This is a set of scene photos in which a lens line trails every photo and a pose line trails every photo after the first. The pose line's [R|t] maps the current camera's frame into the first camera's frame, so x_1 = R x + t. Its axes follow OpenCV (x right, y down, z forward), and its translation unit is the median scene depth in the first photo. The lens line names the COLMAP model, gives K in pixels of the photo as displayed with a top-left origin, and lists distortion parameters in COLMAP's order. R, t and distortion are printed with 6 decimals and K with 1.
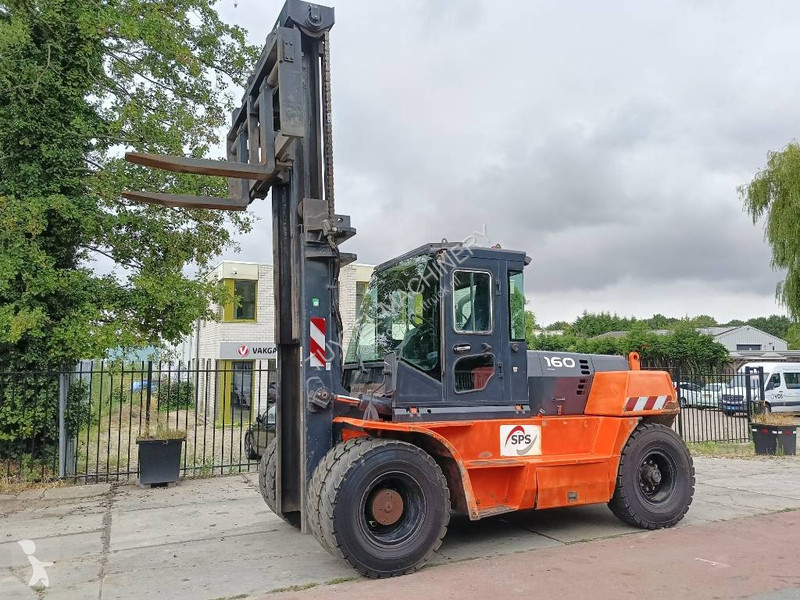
lens RADIAL K [[621.3, 0, 403.1], [0, 621.3, 297.7], [0, 0, 1]] dist [0.069116, -0.079154]
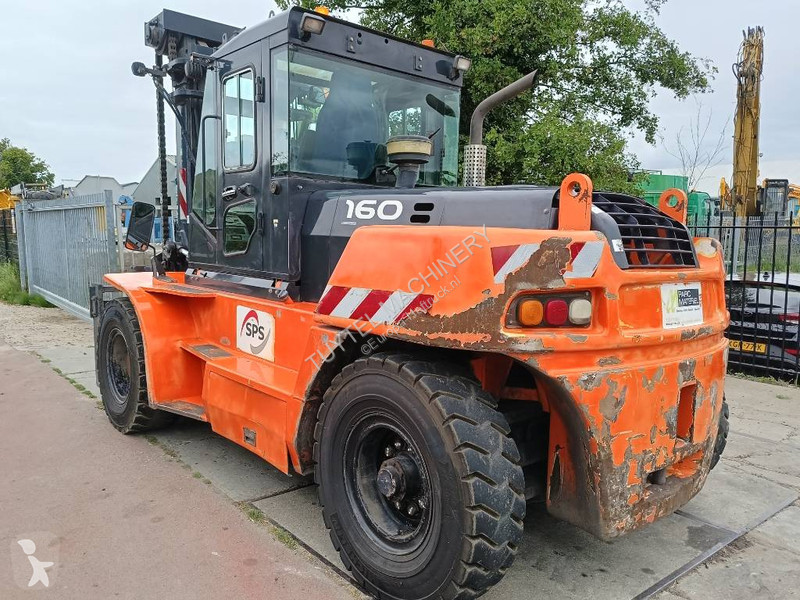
lens RADIAL K [[614.8, 0, 400.0], [0, 614.8, 300.0], [0, 0, 1]] dist [0.070770, -0.082300]
pose [[0.258847, 0.113081, -0.959276, 0.817070], [0.096260, 0.985160, 0.142106, 0.116660], [0.961110, -0.129123, 0.244120, 0.971625]]
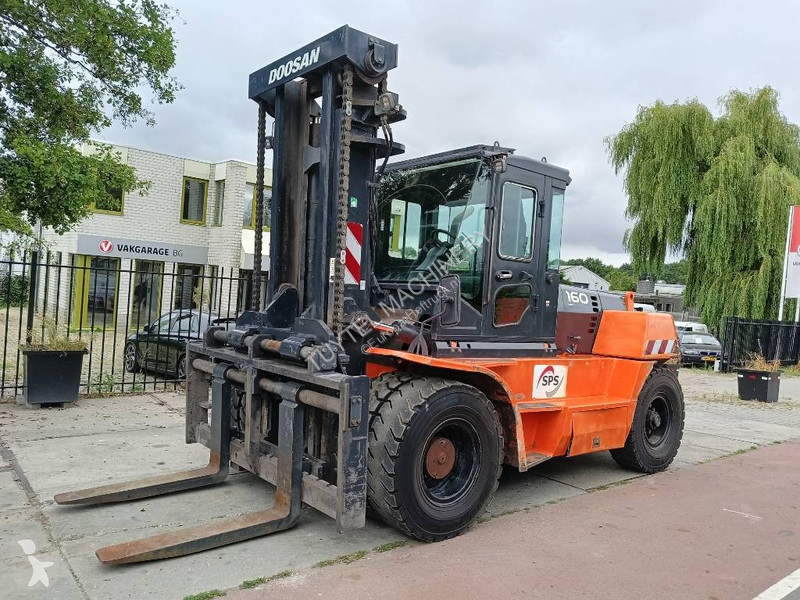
lens RADIAL K [[614.8, 0, 400.0], [0, 614.8, 300.0], [0, 0, 1]] dist [0.070770, -0.082300]
pose [[0.964743, 0.073278, 0.252787, -0.249495], [-0.107429, 0.986444, 0.124045, 0.024378], [-0.240270, -0.146828, 0.959537, 0.209302]]
